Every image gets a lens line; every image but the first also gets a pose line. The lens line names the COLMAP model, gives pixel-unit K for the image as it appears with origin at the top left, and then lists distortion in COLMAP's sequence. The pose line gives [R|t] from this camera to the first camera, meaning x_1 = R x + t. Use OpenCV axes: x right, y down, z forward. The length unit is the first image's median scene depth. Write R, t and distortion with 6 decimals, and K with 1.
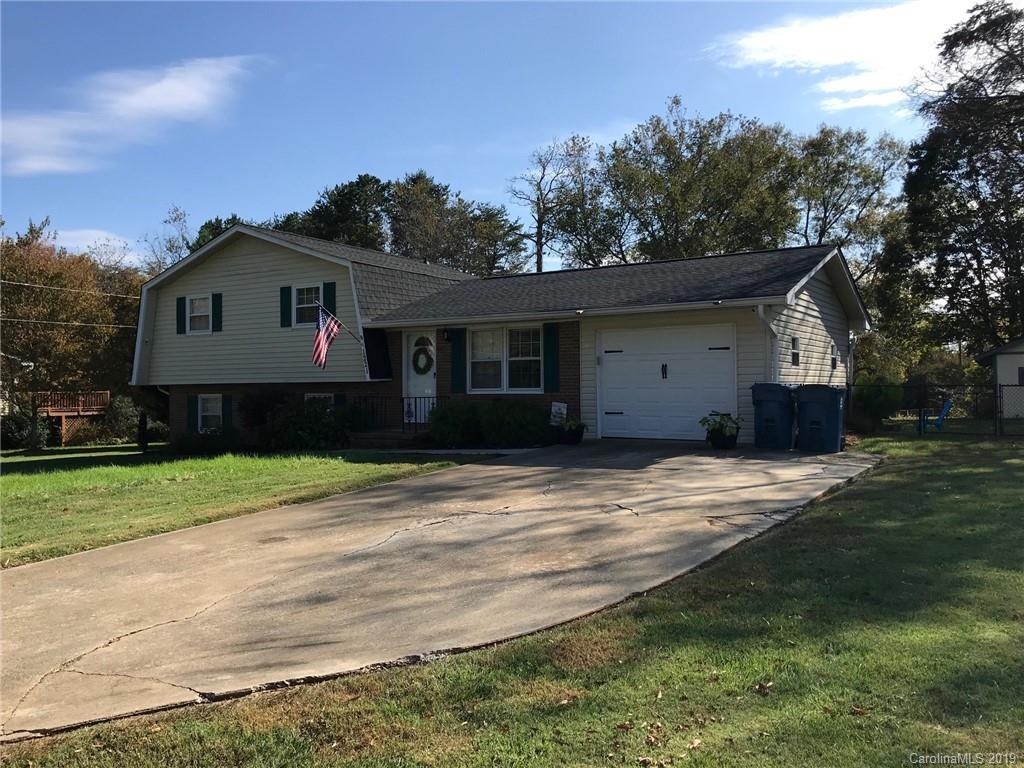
lens RADIAL K [[840.0, 0, 512.0], [0, 840.0, 384.0], [0, 0, 1]] dist [0.009735, 0.001702]
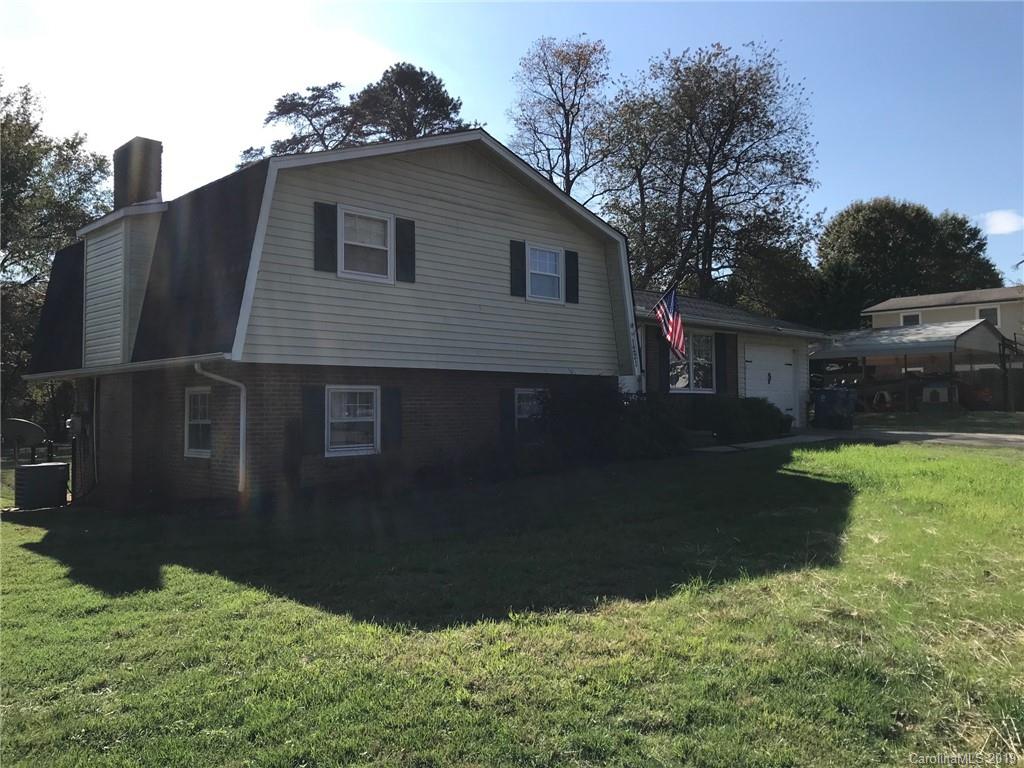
lens RADIAL K [[840.0, 0, 512.0], [0, 840.0, 384.0], [0, 0, 1]] dist [0.009735, 0.001702]
pose [[0.241365, 0.022676, 0.970170, -0.919696], [-0.027992, 0.999474, -0.016397, 0.019055], [-0.970031, -0.023199, 0.241872, 0.778624]]
